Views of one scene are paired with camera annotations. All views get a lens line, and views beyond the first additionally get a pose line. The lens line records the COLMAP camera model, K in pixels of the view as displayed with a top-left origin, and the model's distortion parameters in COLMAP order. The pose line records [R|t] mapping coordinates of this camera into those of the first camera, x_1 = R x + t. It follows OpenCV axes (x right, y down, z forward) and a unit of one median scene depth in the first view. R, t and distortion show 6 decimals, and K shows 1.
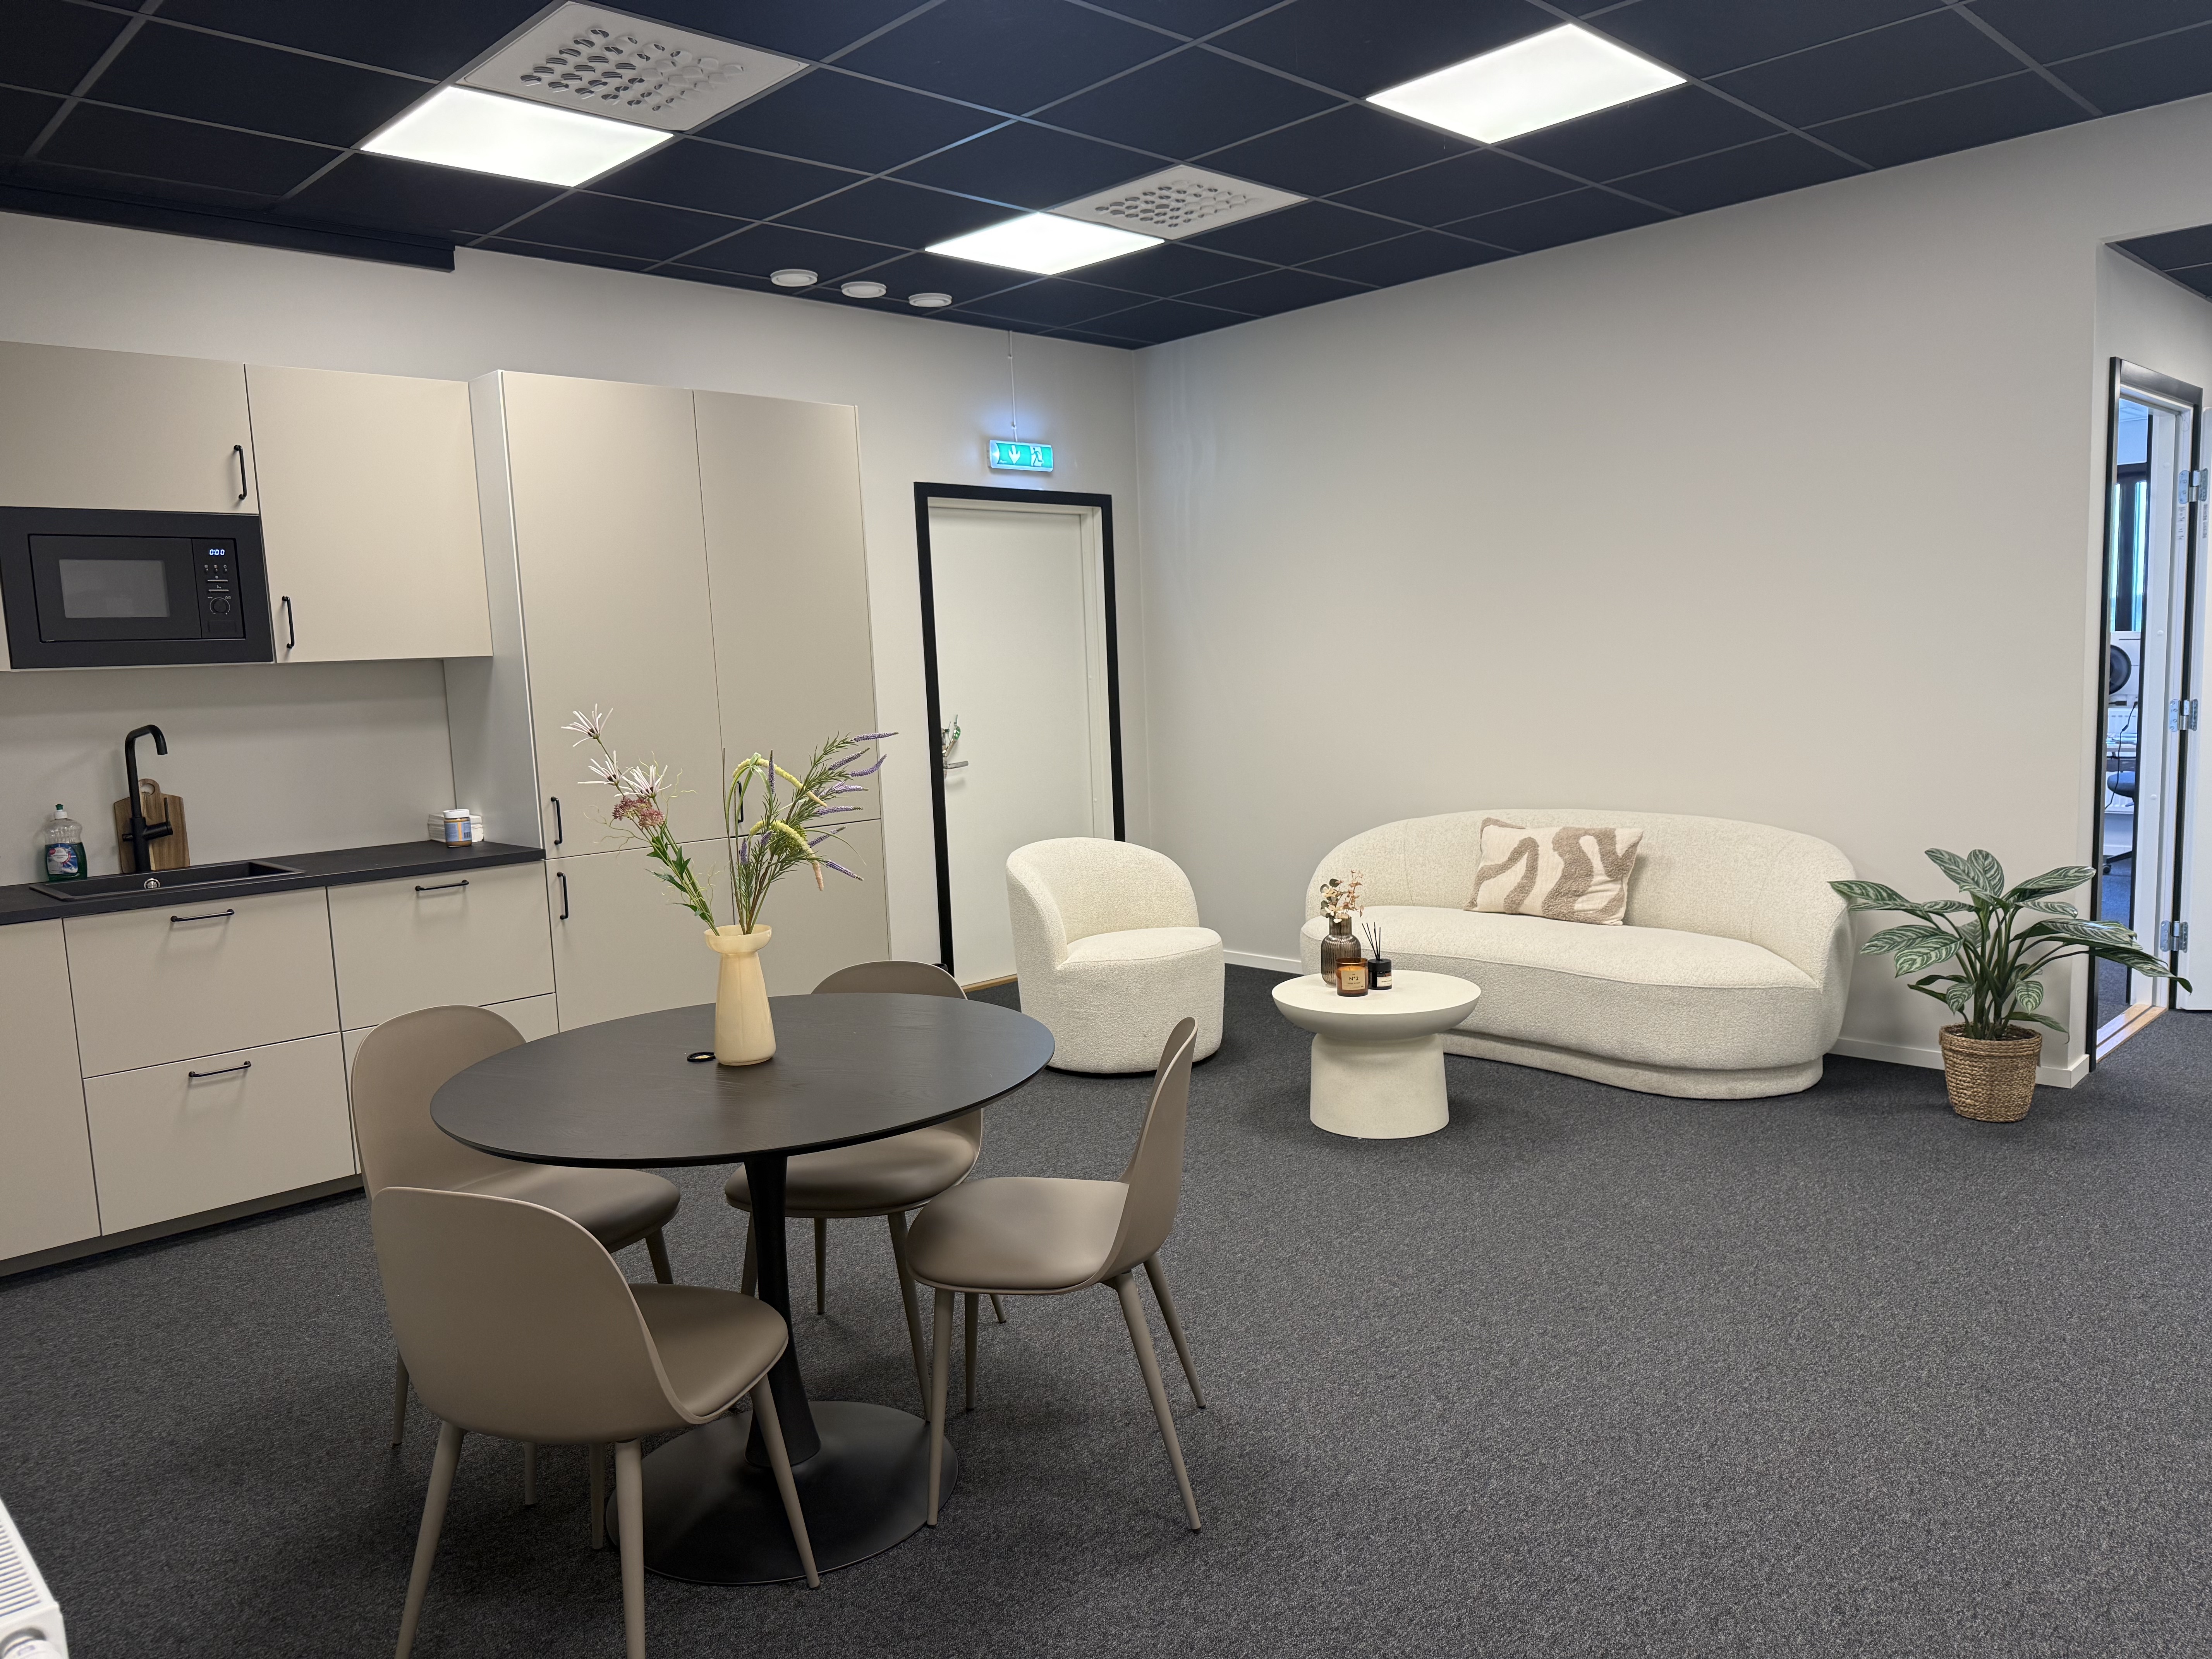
lens RADIAL K [[1549.4, 0, 1090.6], [0, 1549.4, 834.6], [0, 0, 1]] dist [0.032417, -0.003126]
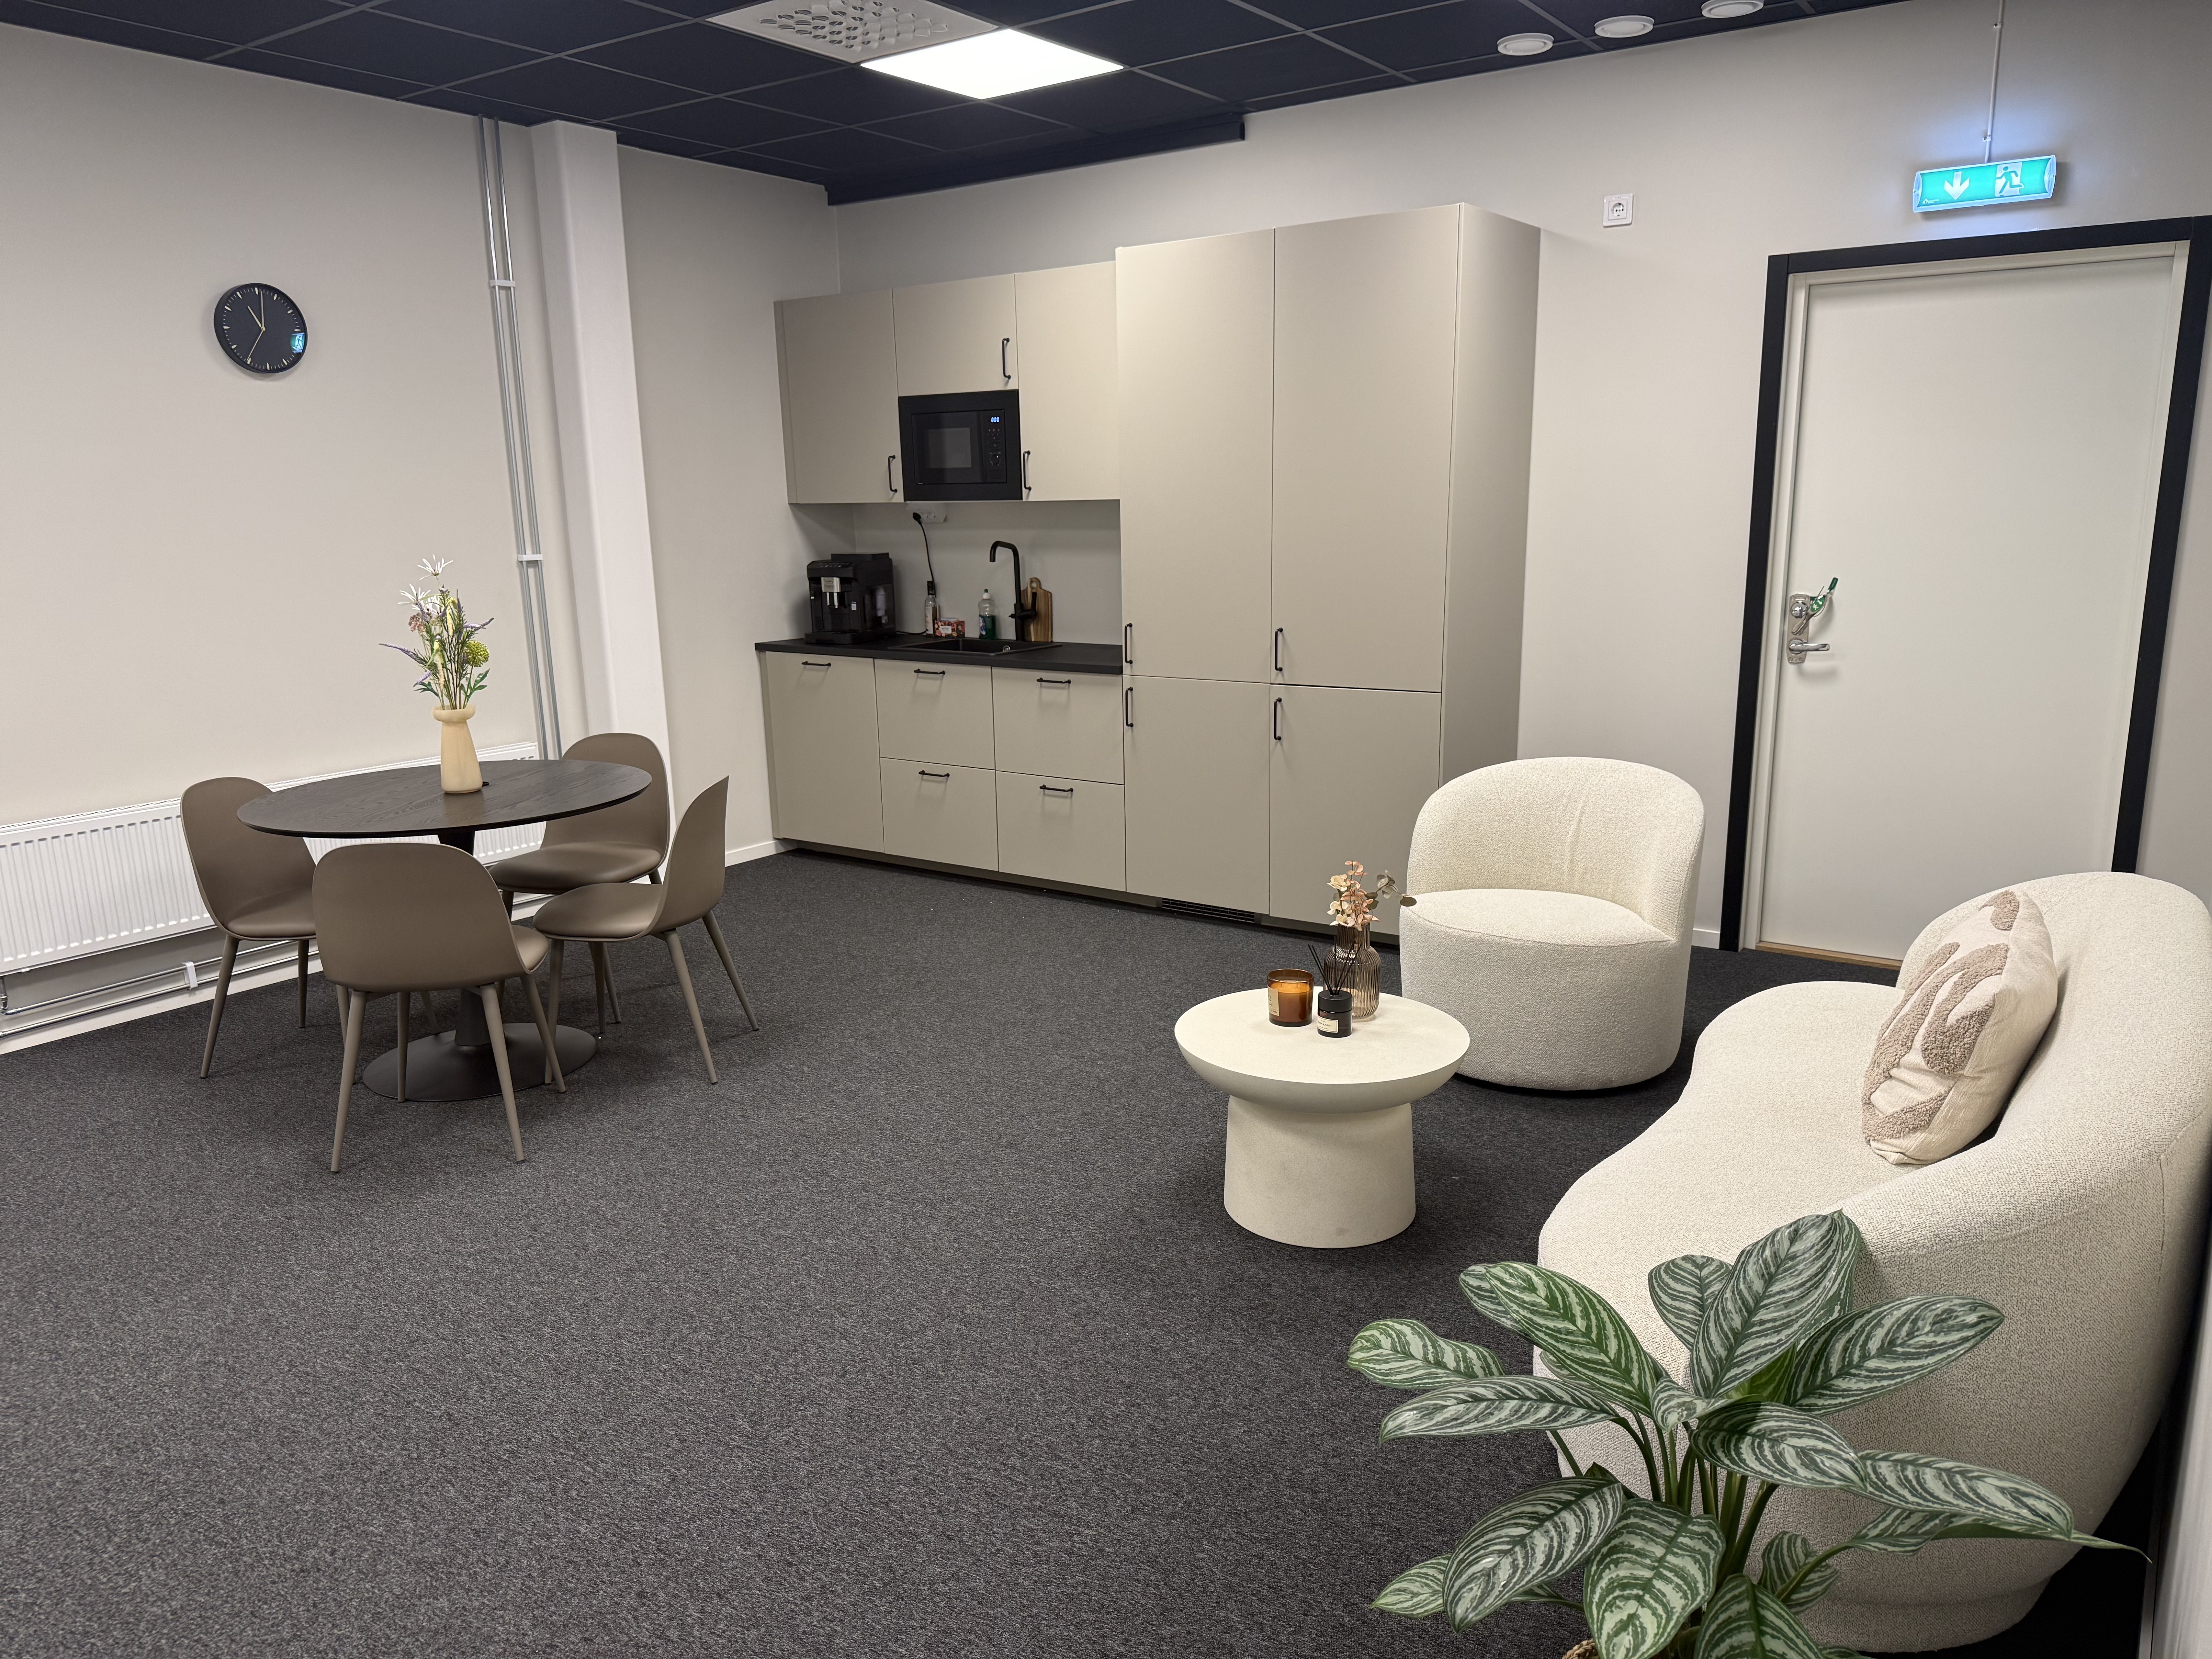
lens RADIAL K [[1549.4, 0, 1090.6], [0, 1549.4, 834.6], [0, 0, 1]] dist [0.032417, -0.003126]
pose [[0.193927, 0.246826, -0.949458, 0.837463], [-0.099267, 0.967800, 0.231319, -0.143569], [0.975981, 0.049391, 0.212184, 0.765554]]
